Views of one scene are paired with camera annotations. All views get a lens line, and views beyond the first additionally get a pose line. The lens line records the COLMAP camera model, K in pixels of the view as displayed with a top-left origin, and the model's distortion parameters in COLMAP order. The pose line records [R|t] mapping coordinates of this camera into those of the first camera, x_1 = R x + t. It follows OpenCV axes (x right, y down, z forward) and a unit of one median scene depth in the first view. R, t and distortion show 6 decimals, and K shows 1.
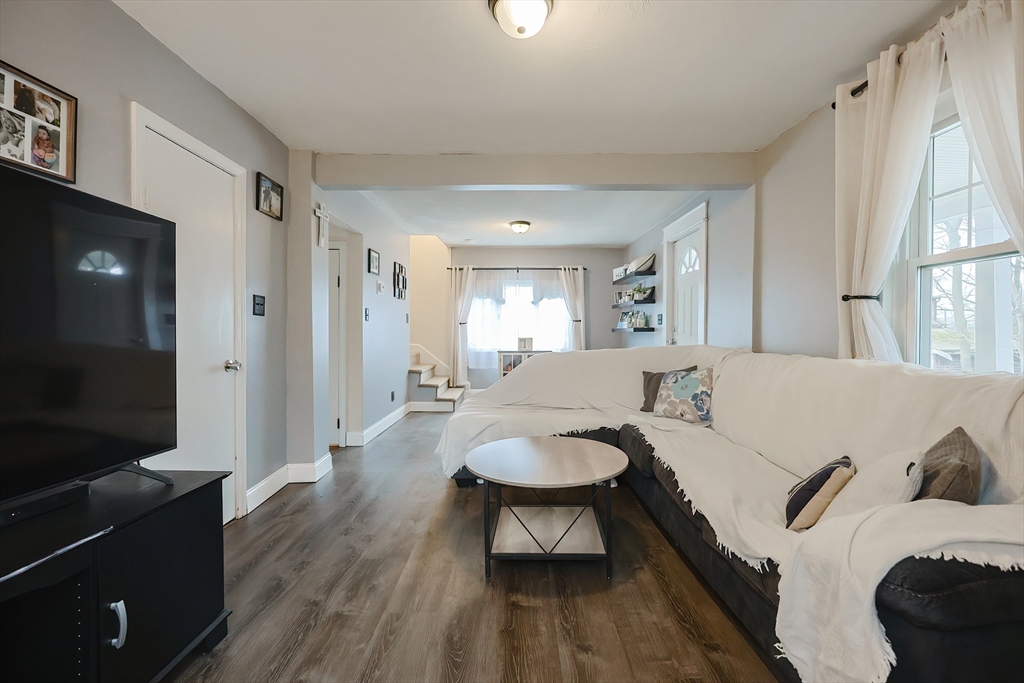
lens RADIAL K [[429.3, 0, 514.4], [0, 429.3, 339.9], [0, 0, 1]] dist [-0.001644, -0.000441]
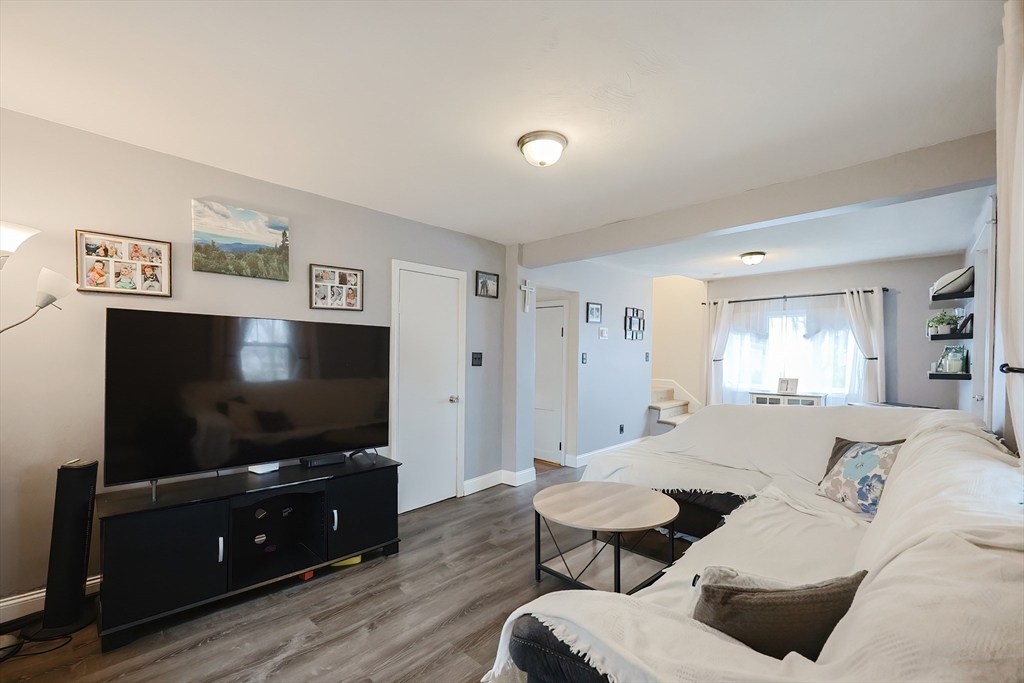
lens RADIAL K [[434.5, 0, 515.6], [0, 434.5, 359.2], [0, 0, 1]] dist [-0.003176, -0.000140]
pose [[0.718978, 0.009541, -0.694967, 0.482454], [-0.014926, 0.999887, -0.001714, -0.069507], [0.694872, 0.011605, 0.719040, 0.003195]]
